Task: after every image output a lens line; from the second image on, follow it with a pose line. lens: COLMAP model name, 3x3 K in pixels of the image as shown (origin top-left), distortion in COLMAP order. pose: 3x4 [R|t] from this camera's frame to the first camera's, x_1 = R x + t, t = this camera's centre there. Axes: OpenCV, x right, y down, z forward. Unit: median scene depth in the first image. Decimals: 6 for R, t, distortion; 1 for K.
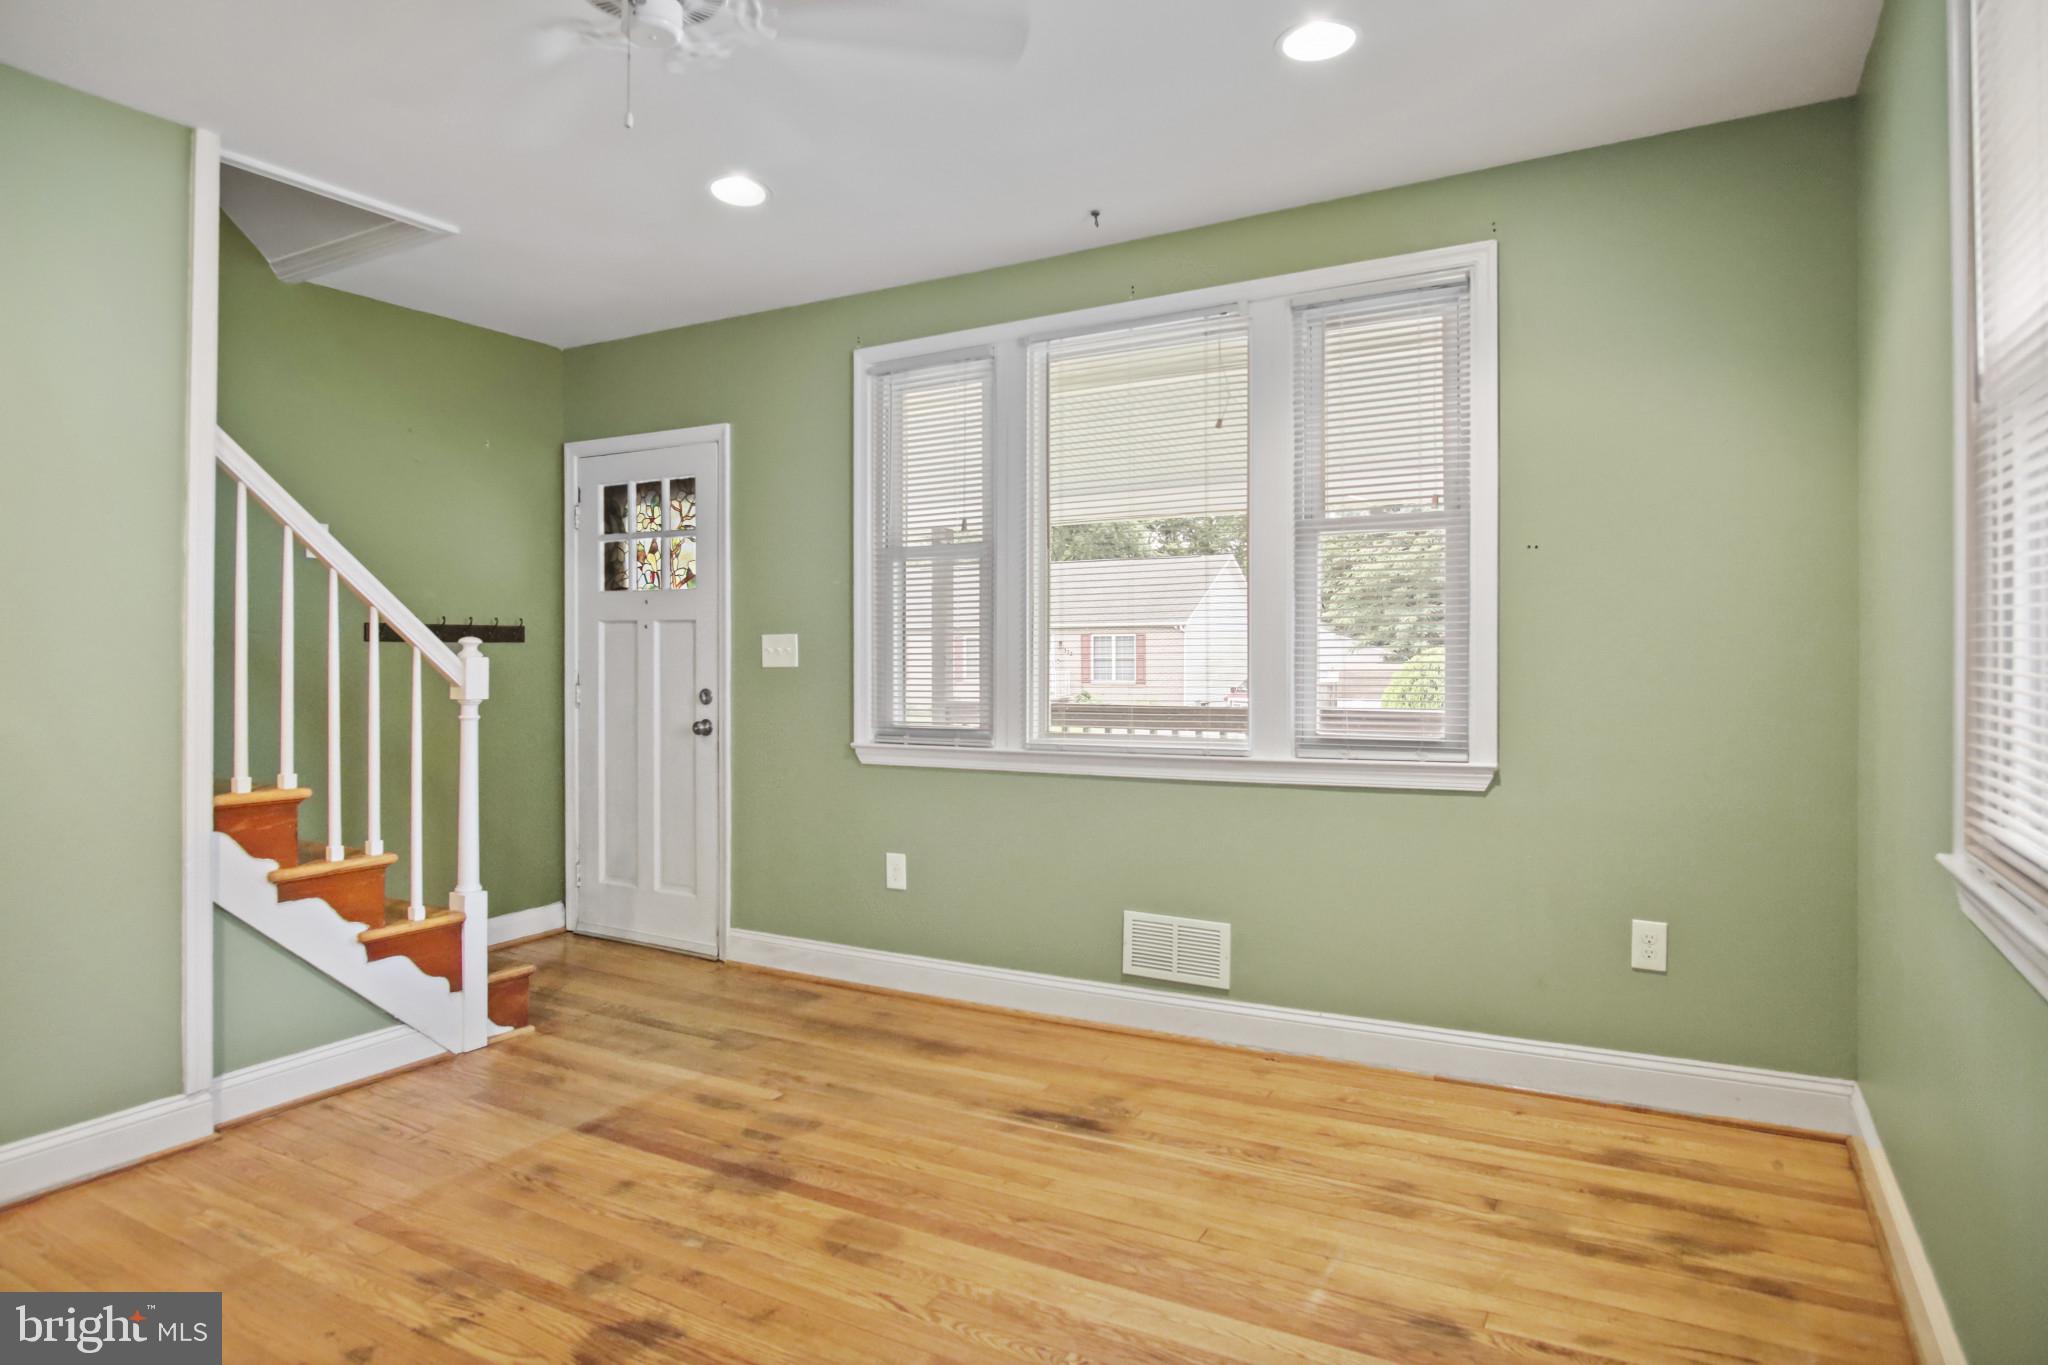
lens RADIAL K [[1180.0, 0, 1023.1], [0, 1180.0, 662.3], [0, 0, 1]] dist [-0.033805, 0.007851]
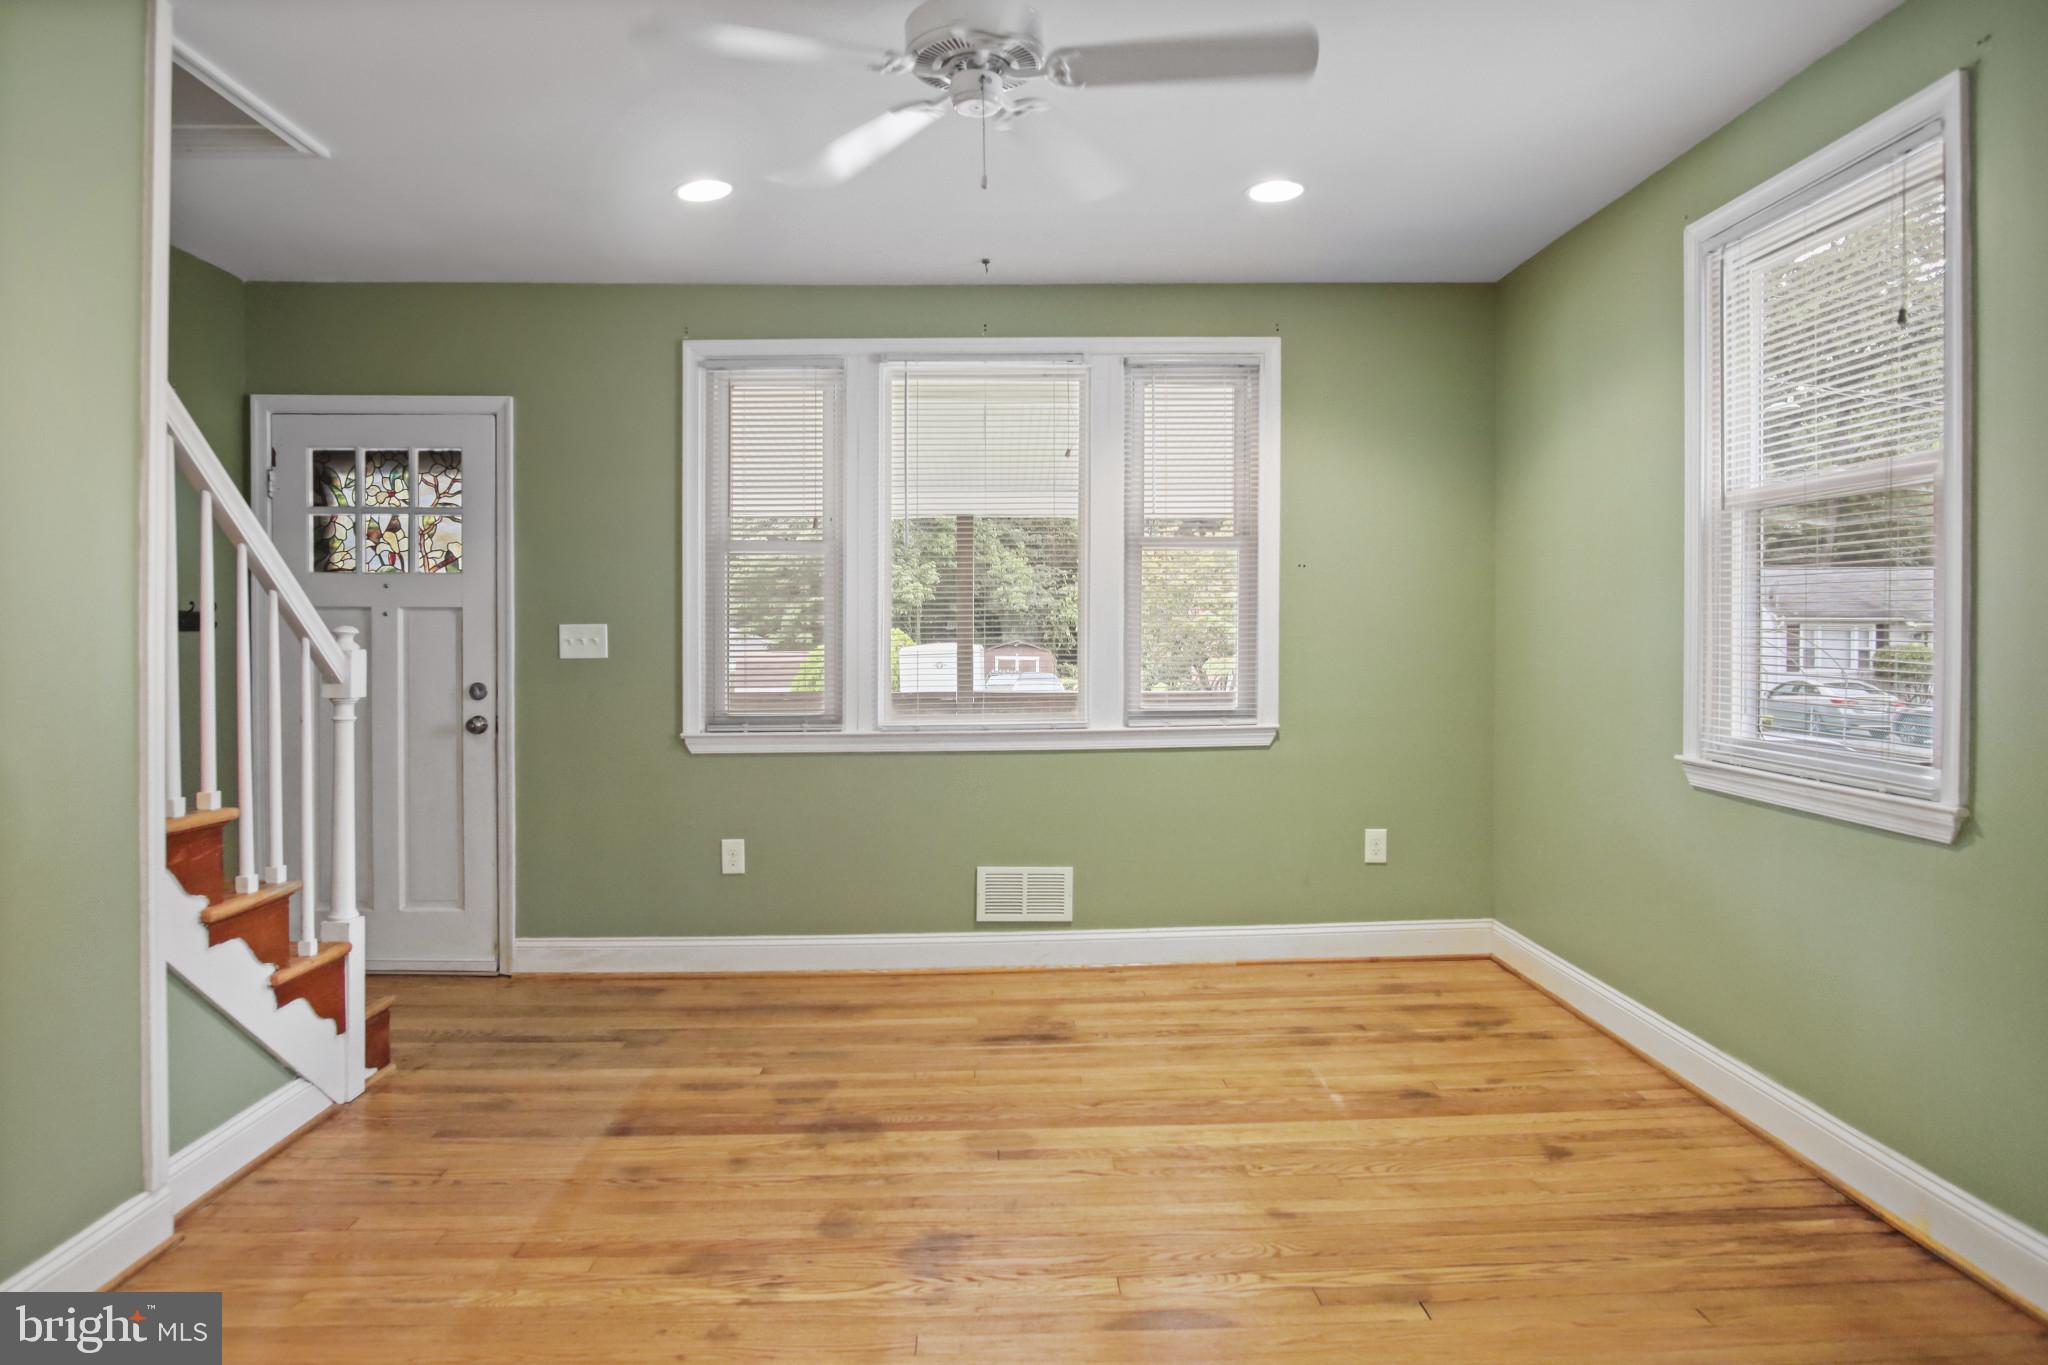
lens RADIAL K [[1180.0, 0, 1031.7], [0, 1180.0, 668.1], [0, 0, 1]] dist [-0.033805, 0.007851]
pose [[0.849523, -0.012263, 0.527409, -0.510529], [0.004998, 0.999872, 0.015198, -0.000993], [-0.527528, -0.010275, 0.849475, -0.005678]]
